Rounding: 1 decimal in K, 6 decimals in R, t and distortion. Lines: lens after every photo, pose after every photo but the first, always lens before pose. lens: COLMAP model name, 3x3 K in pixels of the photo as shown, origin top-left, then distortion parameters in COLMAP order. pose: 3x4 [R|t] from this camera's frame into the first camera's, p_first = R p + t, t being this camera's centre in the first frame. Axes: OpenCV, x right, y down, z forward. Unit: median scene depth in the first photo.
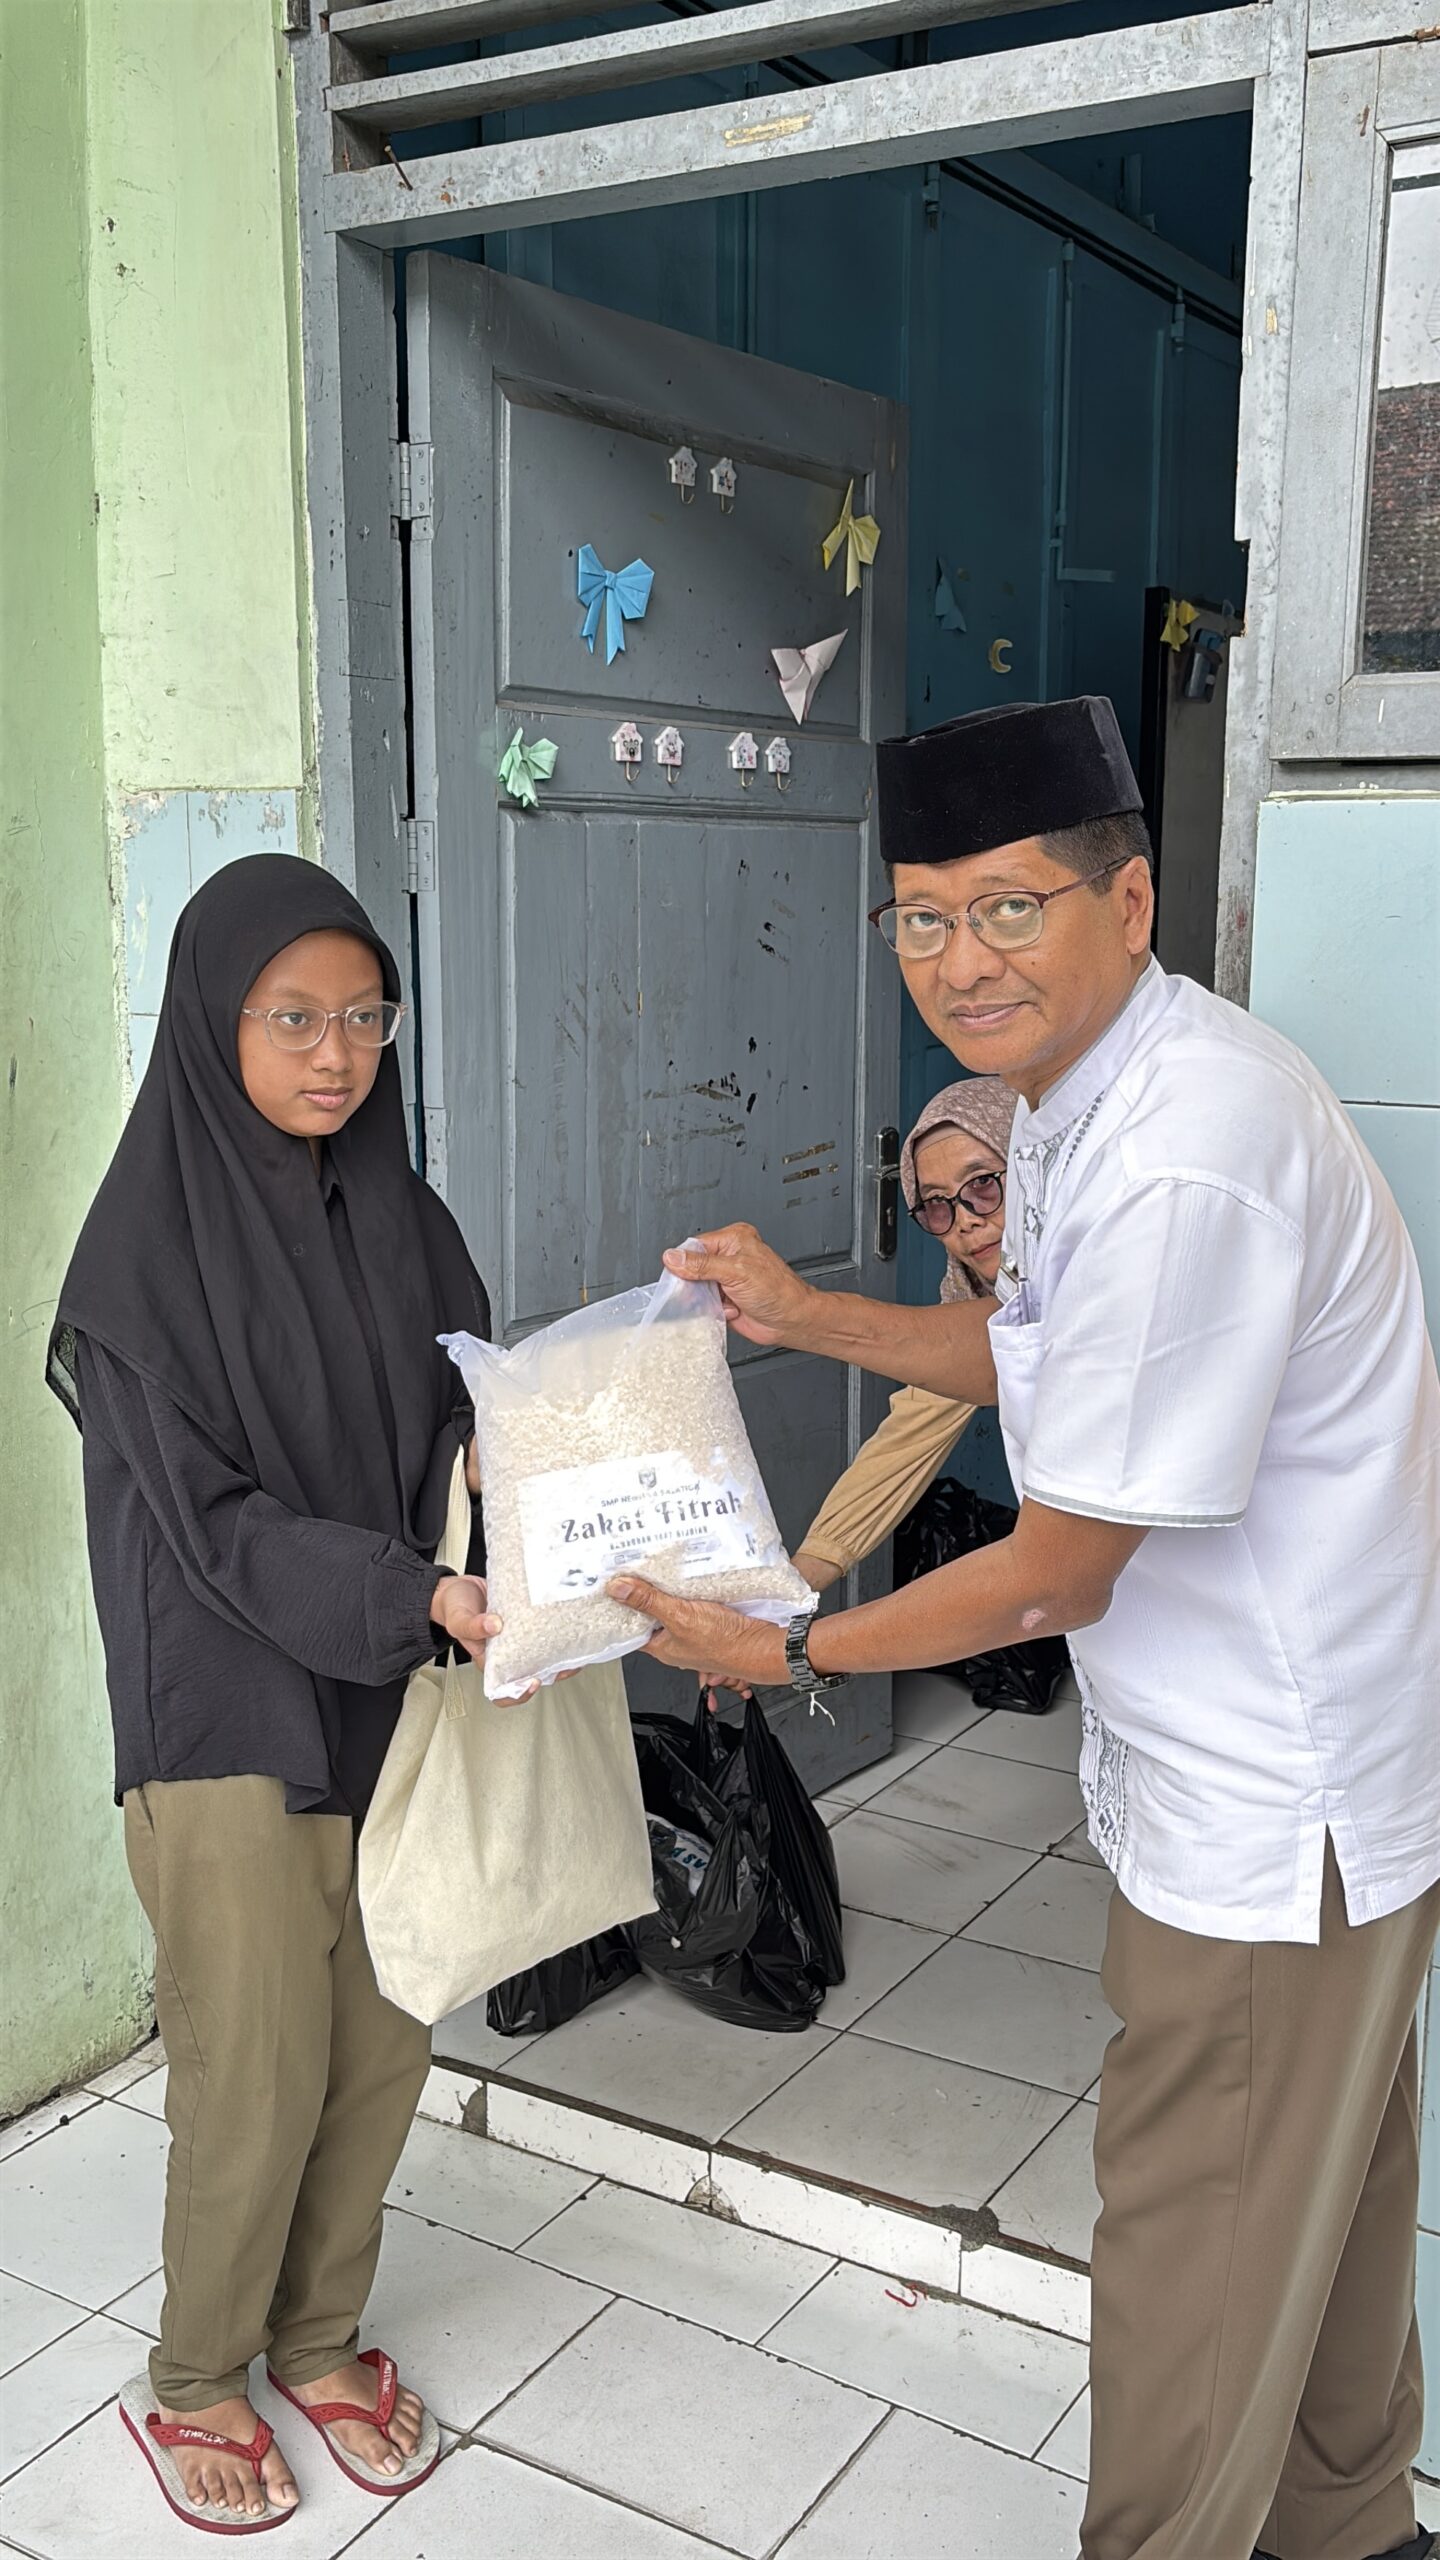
lens RADIAL K [[2402.1, 0, 710.0], [0, 2402.1, 1273.2], [0, 0, 1]] dist [0.042506, 0.000000]
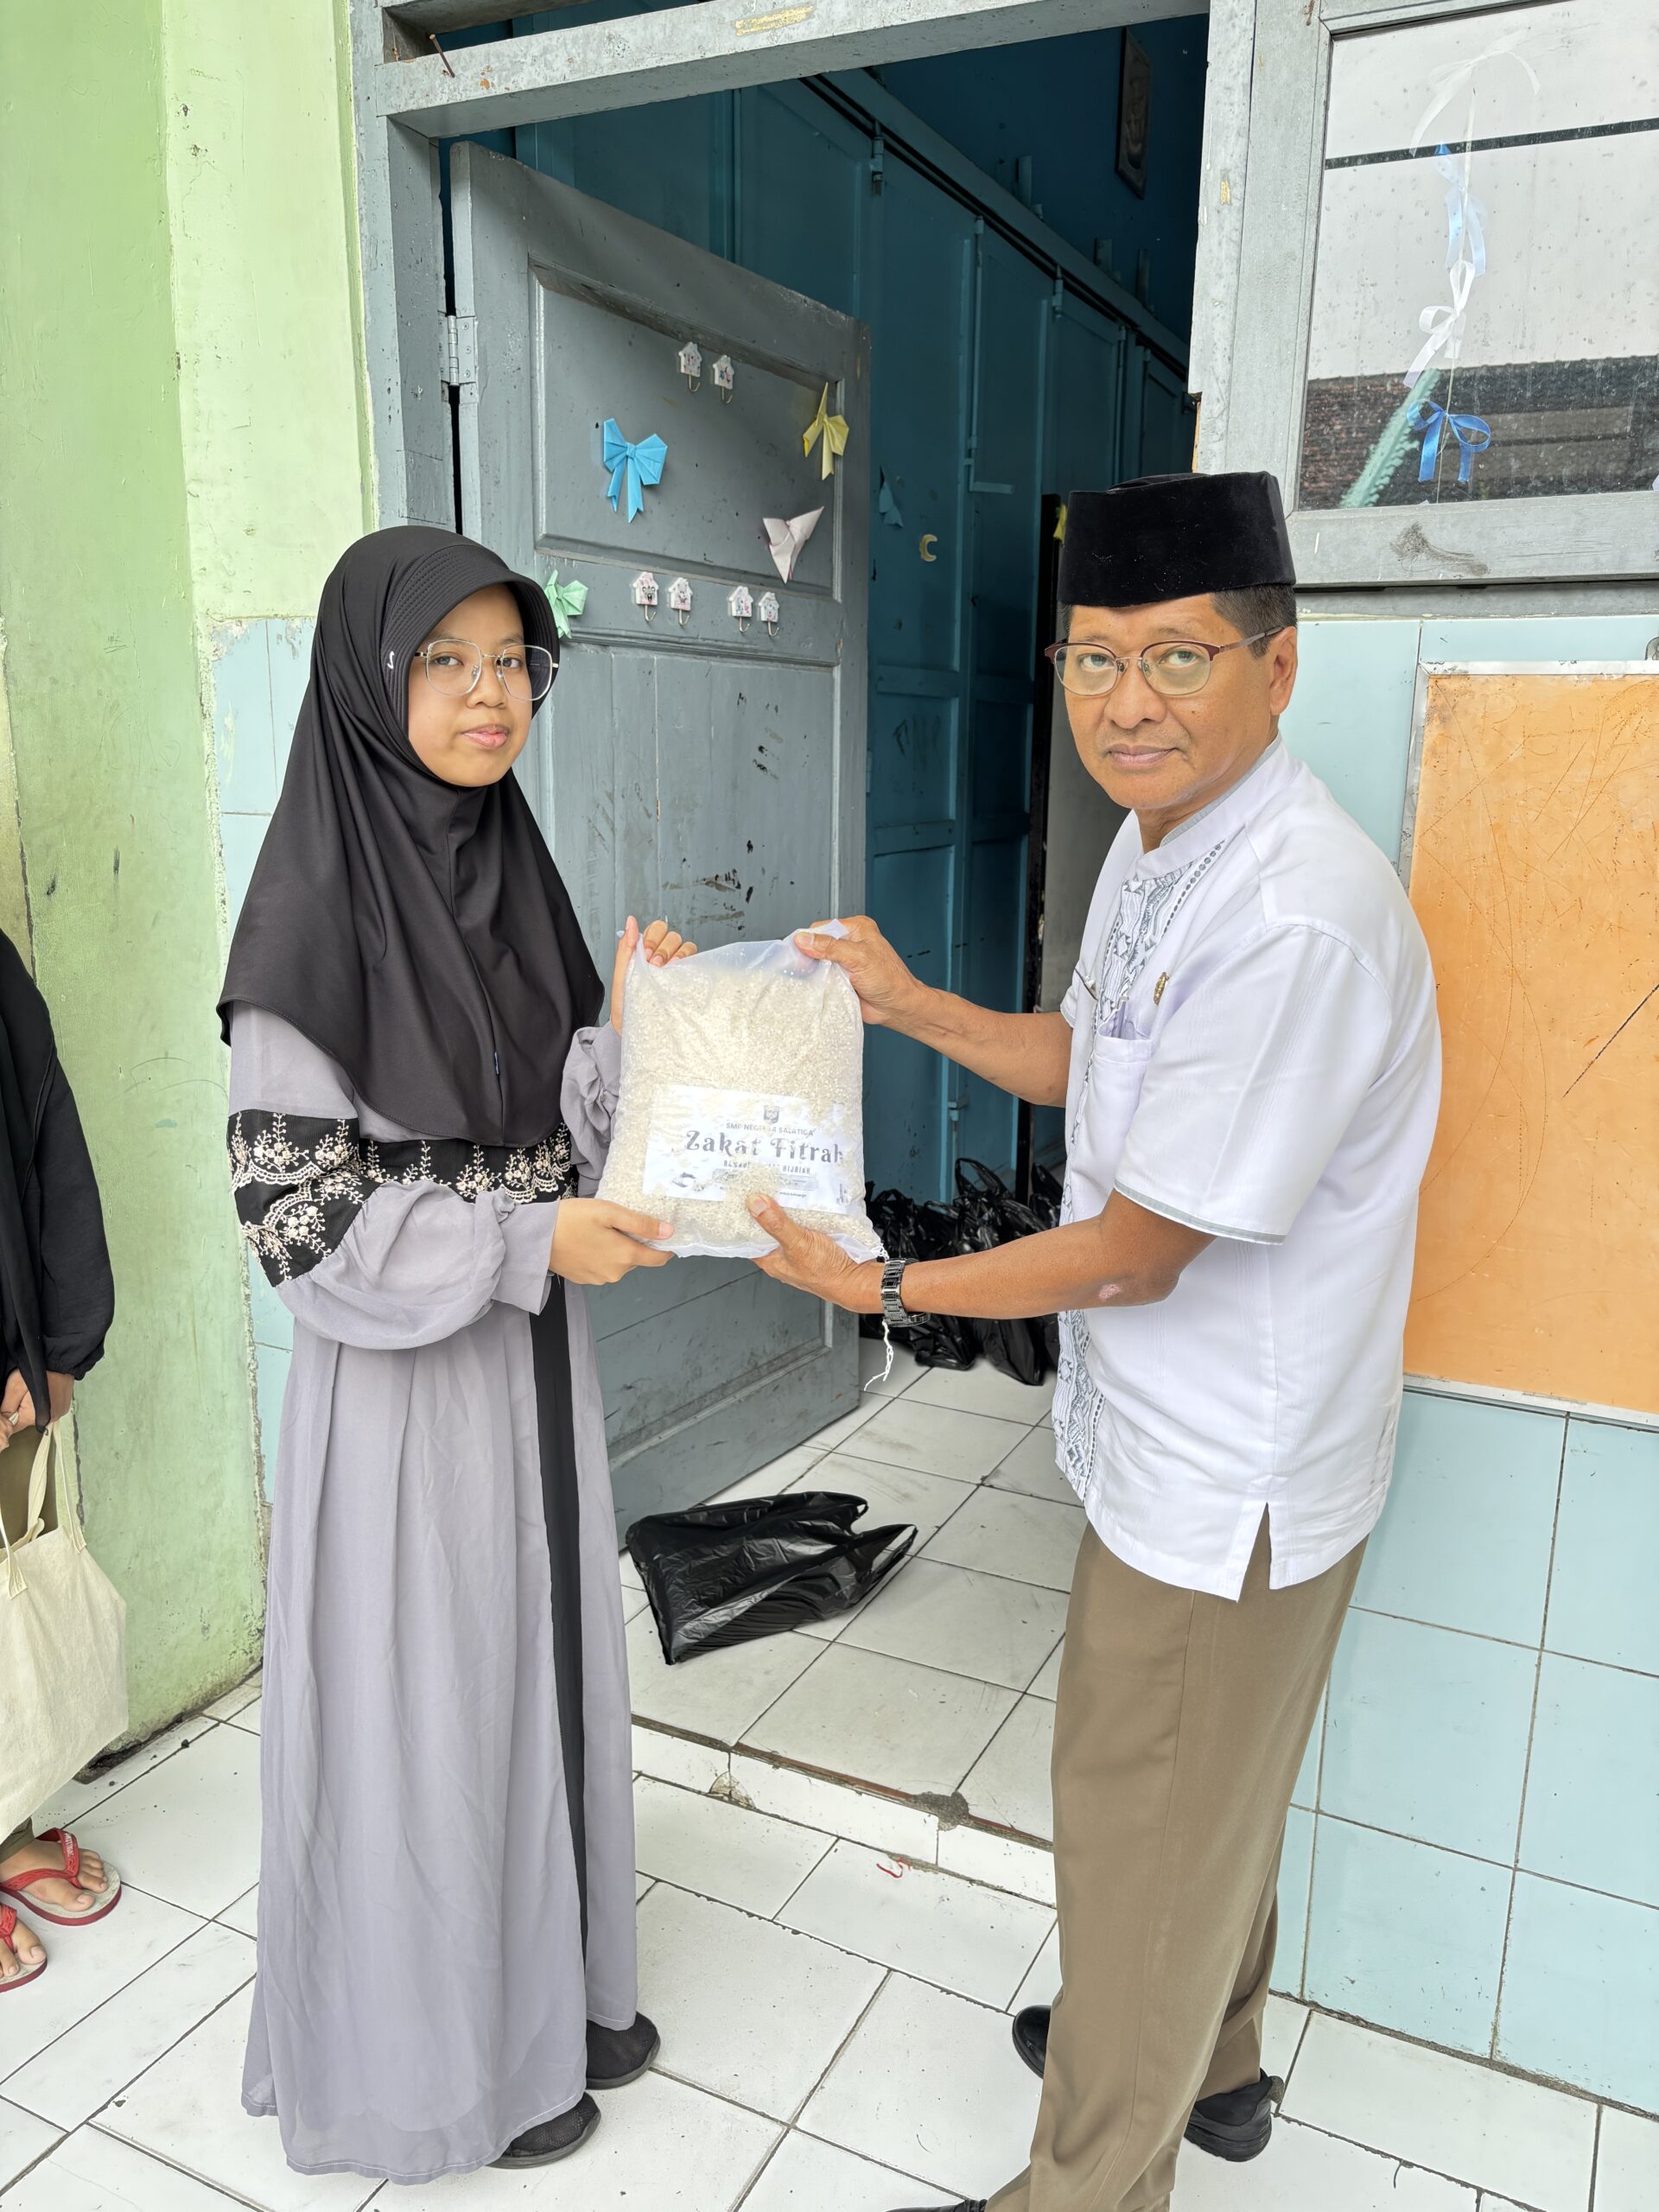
lens RADIAL K [[1654.2, 0, 833.0], [0, 1654.2, 1113.8], [0, 0, 1]] dist [0.053371, -0.049815]
pose [[0.995701, -0.009189, 0.092164, -0.021449], [0.004493, 0.998687, 0.051025, -0.001780], [-0.092512, -0.050392, 0.994436, 0.164238]]
